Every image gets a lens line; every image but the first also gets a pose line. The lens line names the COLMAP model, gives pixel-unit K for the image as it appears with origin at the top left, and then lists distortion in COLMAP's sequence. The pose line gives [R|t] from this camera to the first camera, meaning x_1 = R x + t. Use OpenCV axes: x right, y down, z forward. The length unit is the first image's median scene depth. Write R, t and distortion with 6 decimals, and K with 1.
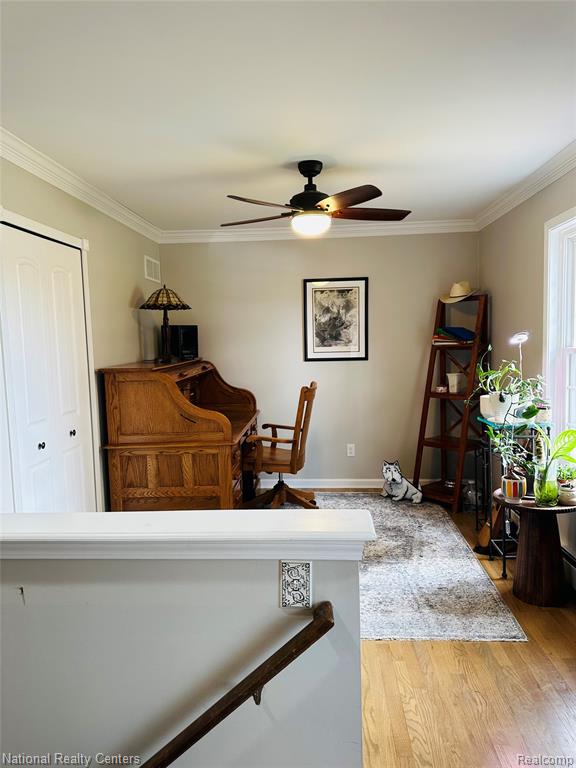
lens RADIAL K [[534.7, 0, 288.0], [0, 534.7, 384.0], [0, 0, 1]] dist [0.000346, 0.000071]
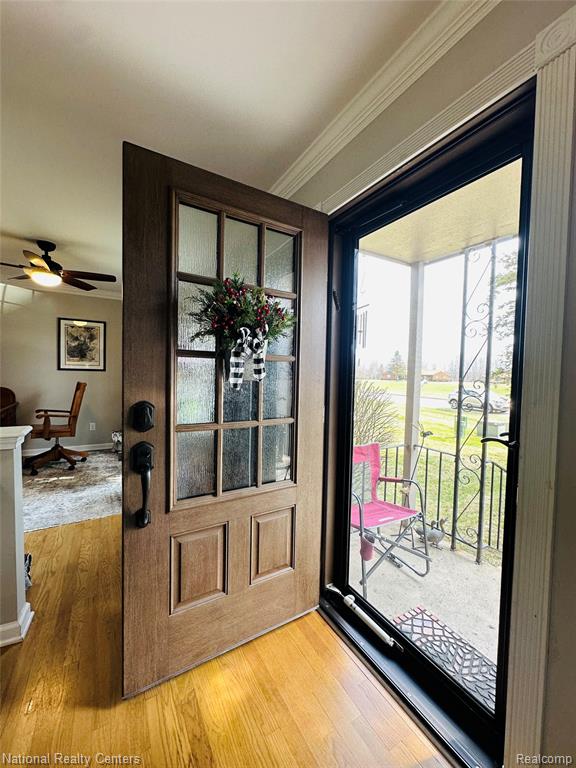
lens RADIAL K [[312.4, 0, 288.0], [0, 312.4, 384.0], [0, 0, 1]] dist [-0.002081, -0.000130]
pose [[0.833813, 0.023562, 0.551544, 0.089731], [0.003863, 0.998815, -0.048509, 0.045037], [-0.552033, 0.042578, 0.832734, -0.122049]]
